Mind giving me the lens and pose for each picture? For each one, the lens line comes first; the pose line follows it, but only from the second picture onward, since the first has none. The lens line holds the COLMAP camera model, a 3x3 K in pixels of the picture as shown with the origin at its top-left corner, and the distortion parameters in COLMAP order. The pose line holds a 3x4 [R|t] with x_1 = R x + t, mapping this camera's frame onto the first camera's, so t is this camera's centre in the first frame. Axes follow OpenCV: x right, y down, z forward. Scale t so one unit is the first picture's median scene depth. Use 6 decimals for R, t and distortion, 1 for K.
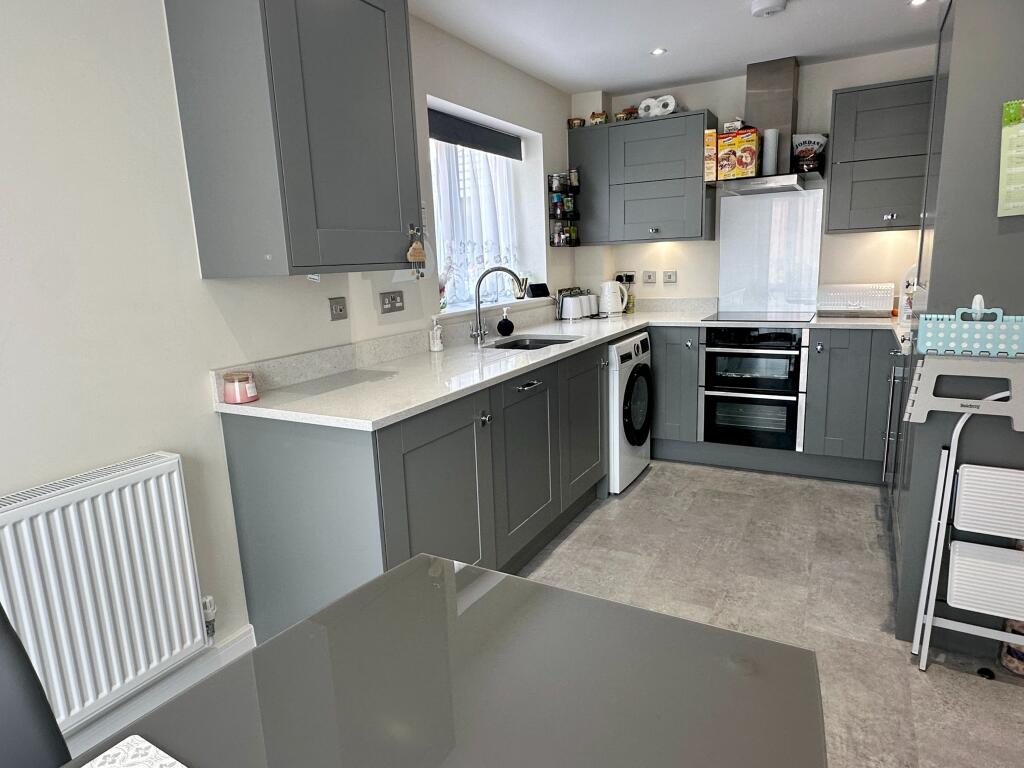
lens RADIAL K [[619.3, 0, 512.0], [0, 619.3, 384.0], [0, 0, 1]] dist [0.000818, -0.000239]
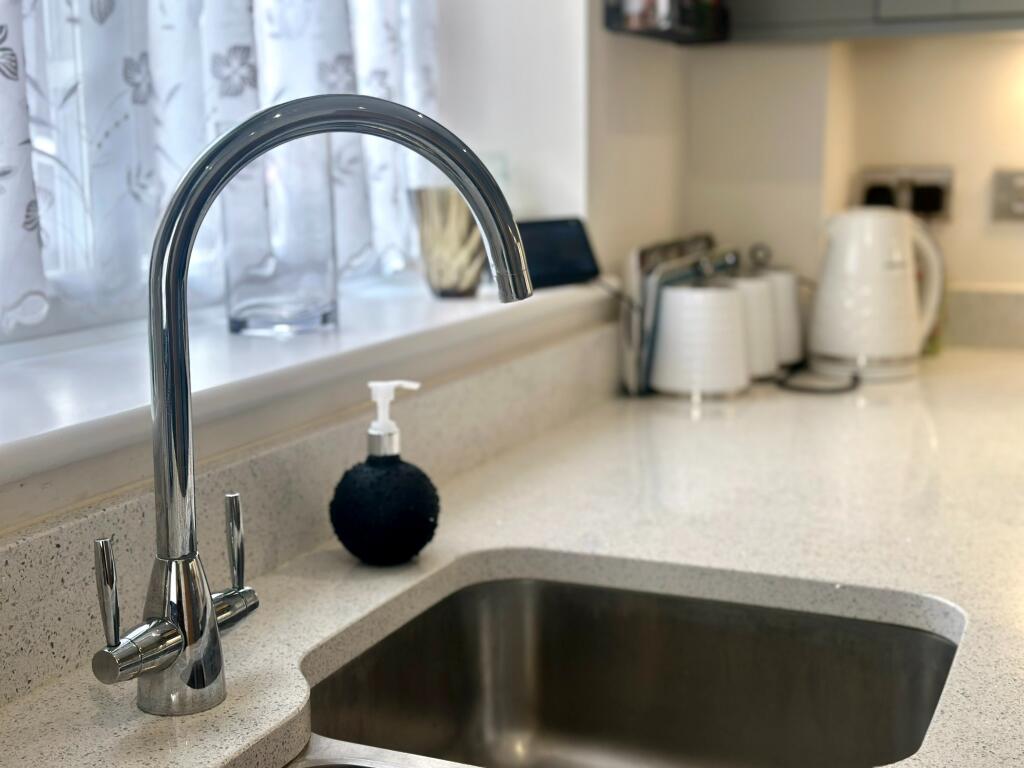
lens RADIAL K [[1451.8, 0, 512.0], [0, 1451.8, 384.0], [0, 0, 1]] dist [0.163455, 0.021918]
pose [[0.994780, 0.014294, 0.101041, -0.014363], [-0.010916, 0.999366, -0.033899, -0.099300], [-0.101462, 0.032619, 0.994305, 0.578717]]
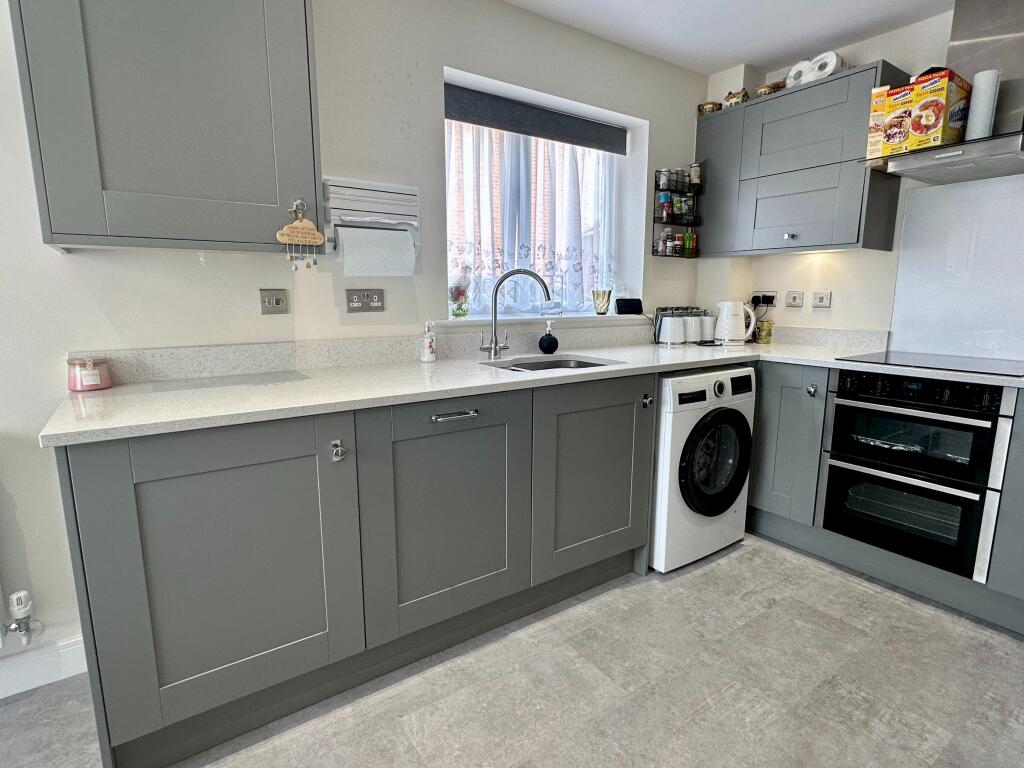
lens RADIAL K [[530.3, 0, 512.0], [0, 530.3, 384.0], [0, 0, 1]] dist [-0.002286, 0.000704]
pose [[0.893838, 0.115842, -0.433168, 0.240044], [-0.124373, 0.992197, 0.008700, -0.033441], [0.430796, 0.046099, 0.901271, 0.294642]]
